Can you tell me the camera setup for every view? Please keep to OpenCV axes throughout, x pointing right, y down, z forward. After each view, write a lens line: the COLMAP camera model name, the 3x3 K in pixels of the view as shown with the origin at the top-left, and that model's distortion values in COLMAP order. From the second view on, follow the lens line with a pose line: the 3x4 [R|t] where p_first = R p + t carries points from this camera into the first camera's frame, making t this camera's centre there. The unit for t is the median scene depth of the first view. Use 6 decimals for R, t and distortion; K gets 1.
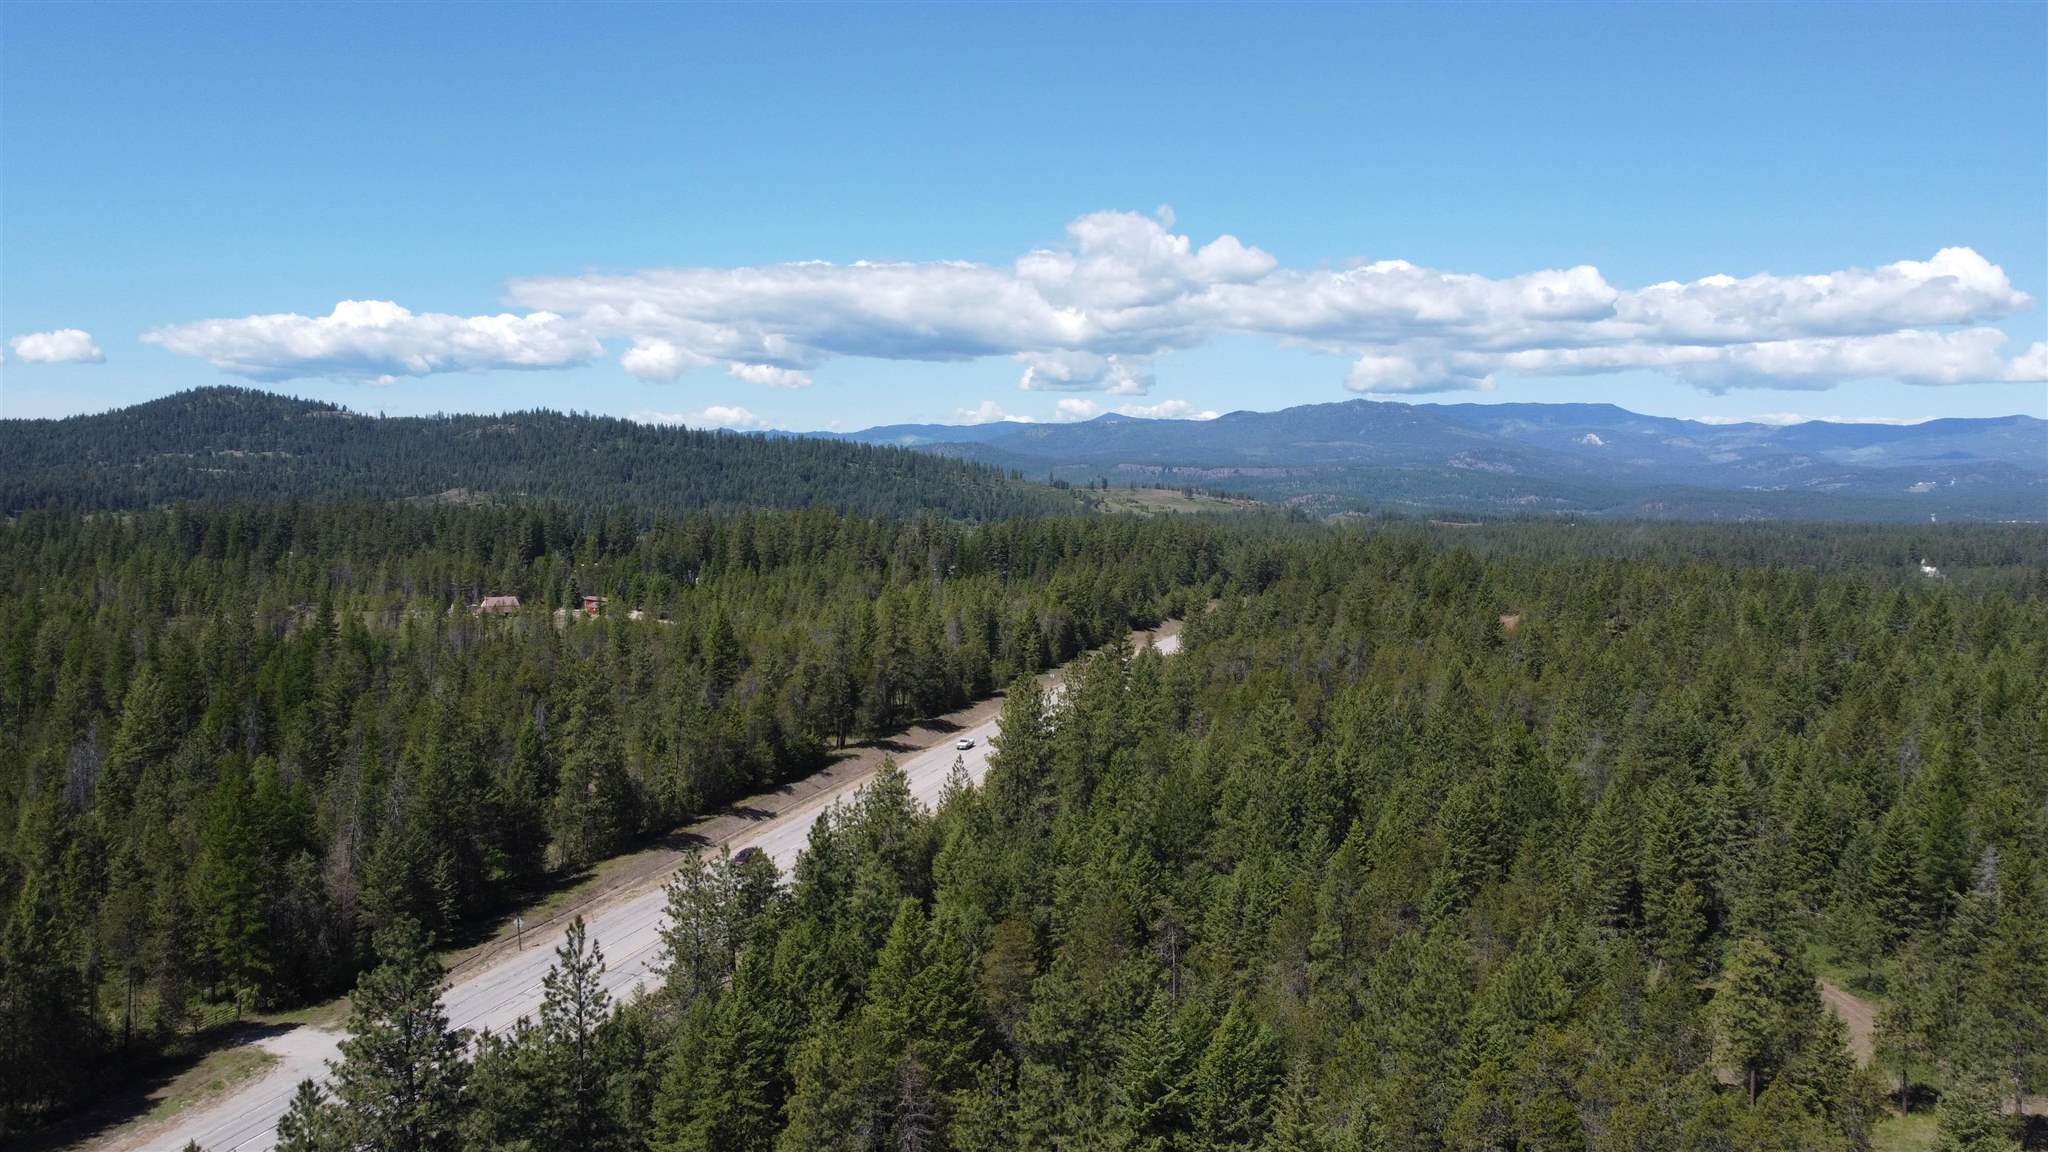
lens RADIAL K [[1544.3, 0, 1024.0], [0, 1544.3, 576.0], [0, 0, 1]] dist [-0.009077, -0.000114]
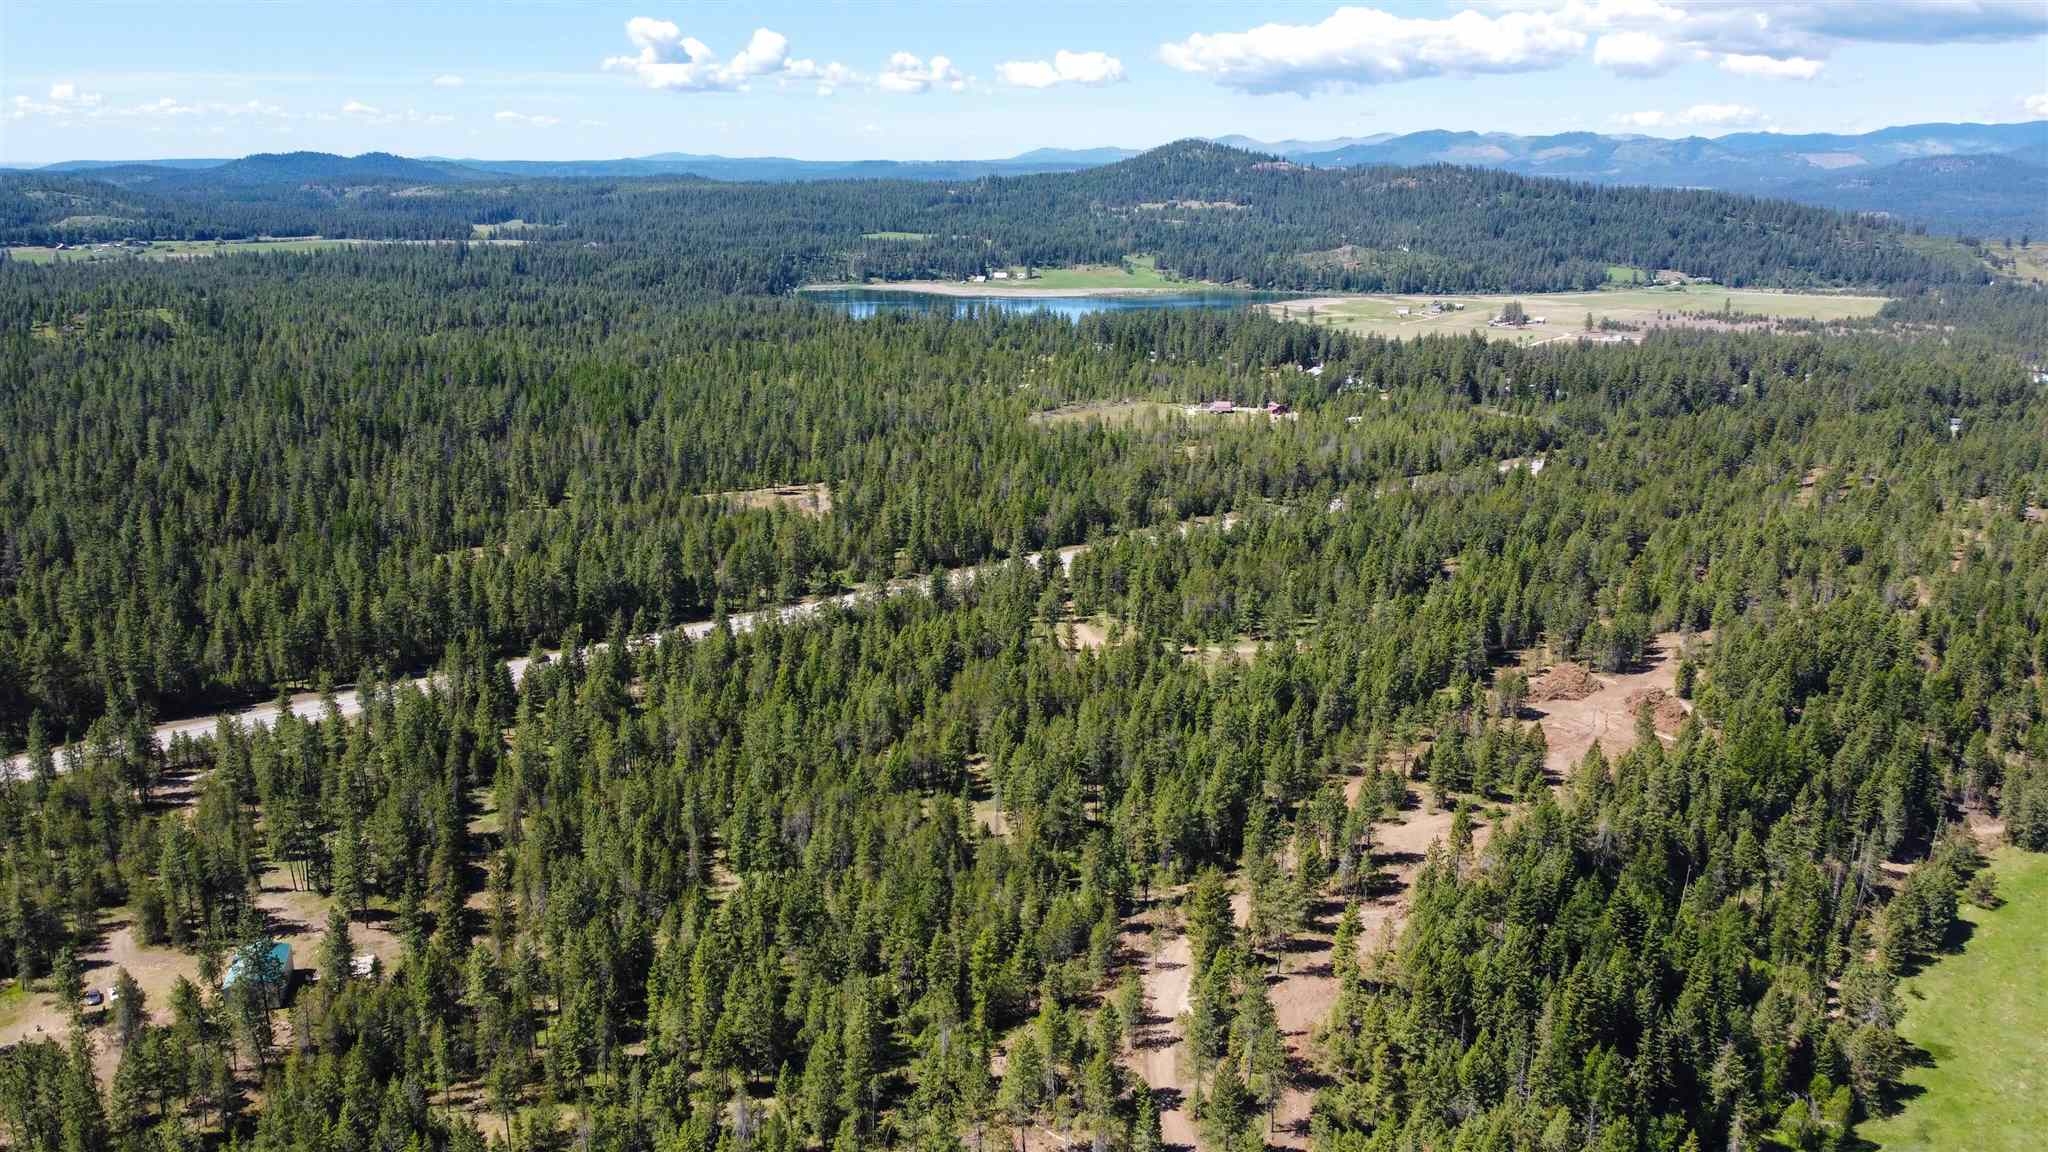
lens RADIAL K [[1544.3, 0, 1024.0], [0, 1544.3, 576.0], [0, 0, 1]] dist [-0.009077, -0.000114]
pose [[0.826276, 0.138159, -0.546059, 0.090348], [-0.034211, 0.979971, 0.196177, -0.024230], [0.562226, -0.143415, 0.814453, -0.125632]]
